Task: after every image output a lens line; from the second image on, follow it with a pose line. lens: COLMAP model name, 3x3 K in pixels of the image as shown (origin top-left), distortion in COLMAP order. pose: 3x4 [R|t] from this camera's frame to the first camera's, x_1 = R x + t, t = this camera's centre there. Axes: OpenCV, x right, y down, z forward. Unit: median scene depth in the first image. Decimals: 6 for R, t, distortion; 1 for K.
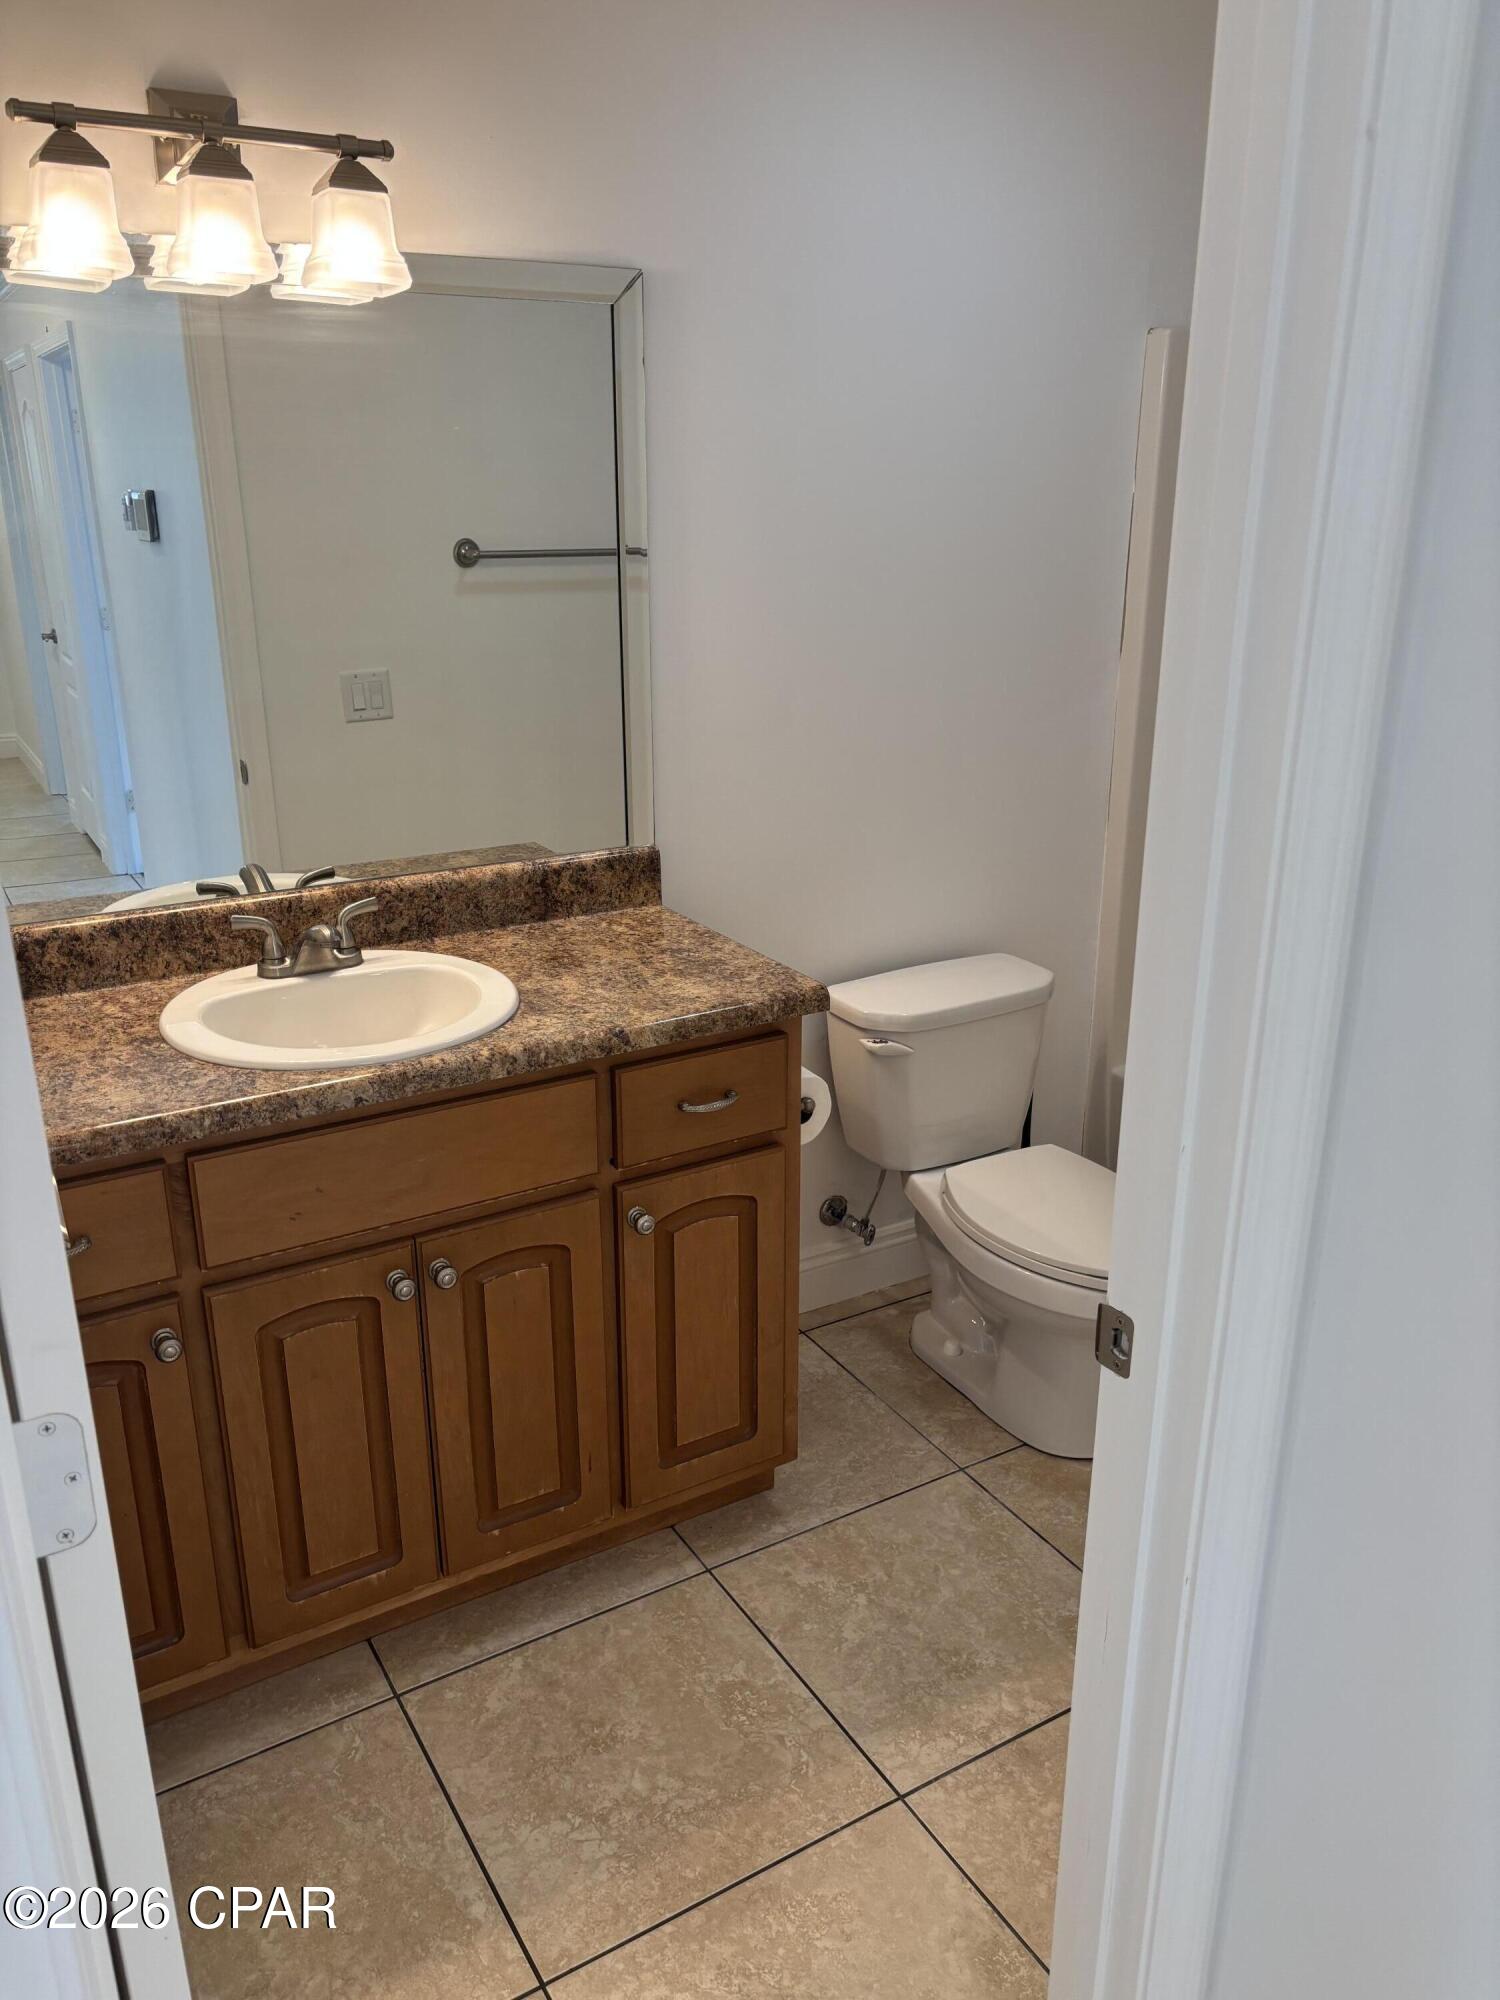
lens RADIAL K [[1508.6, 0, 748.9], [0, 1508.6, 996.7], [0, 0, 1]] dist [0.056402, -0.062897]
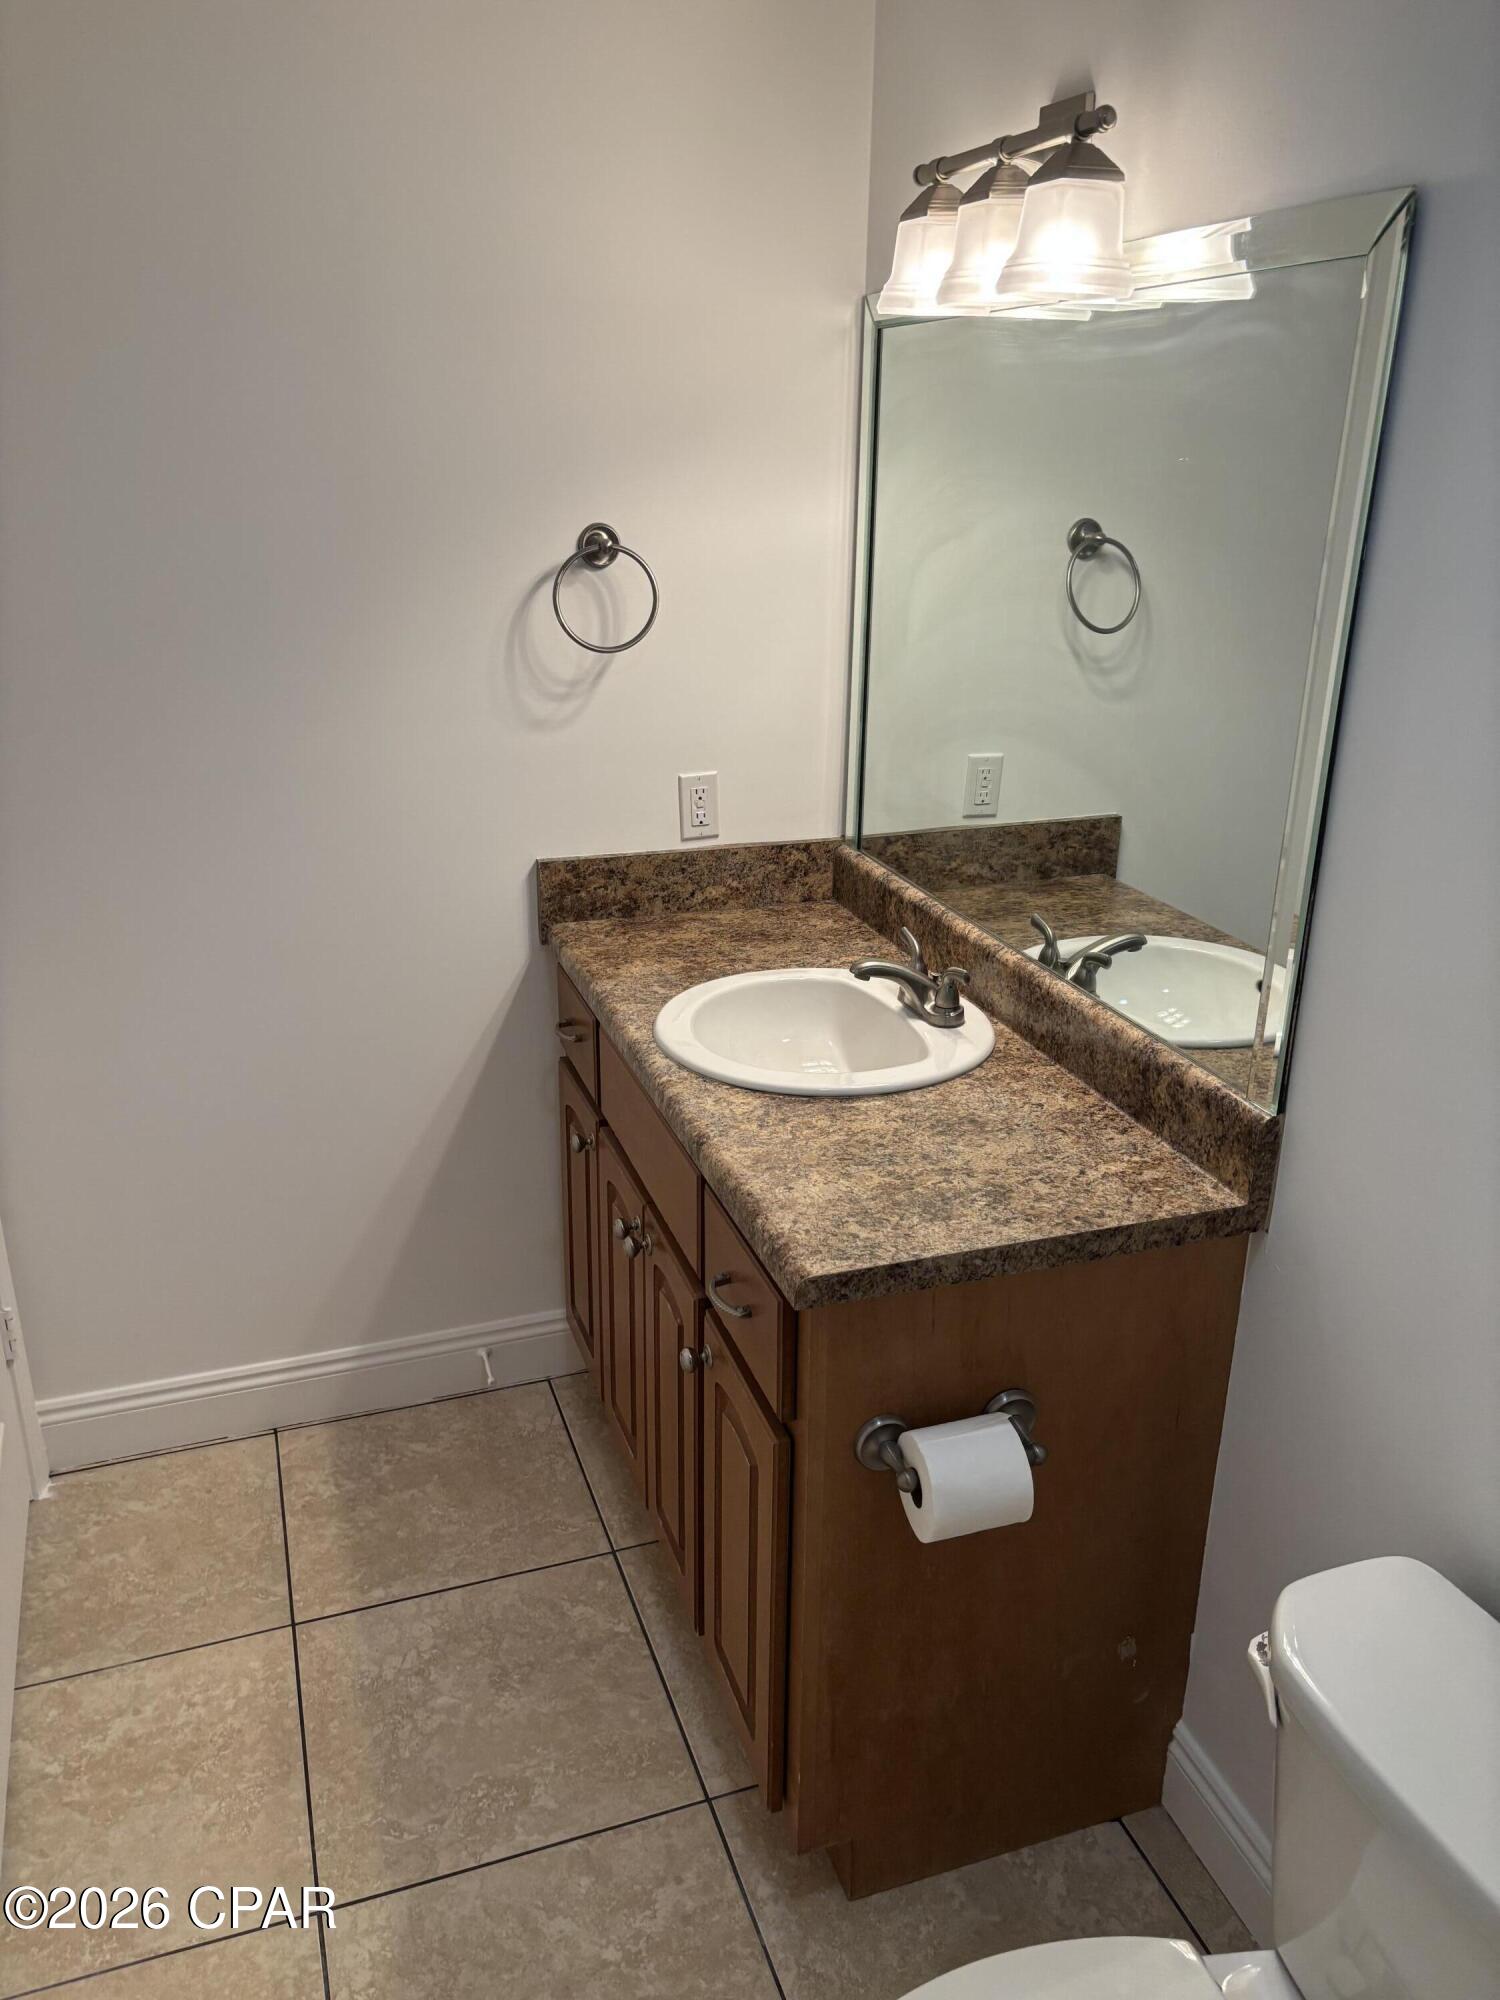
lens RADIAL K [[1508.6, 0, 747.9], [0, 1508.6, 1009.1], [0, 0, 1]] dist [0.056402, -0.062897]
pose [[-0.206113, 0.343108, -0.916403, 0.687572], [-0.329513, 0.857479, 0.395159, -0.398915], [0.921379, 0.383414, -0.063679, 1.038354]]
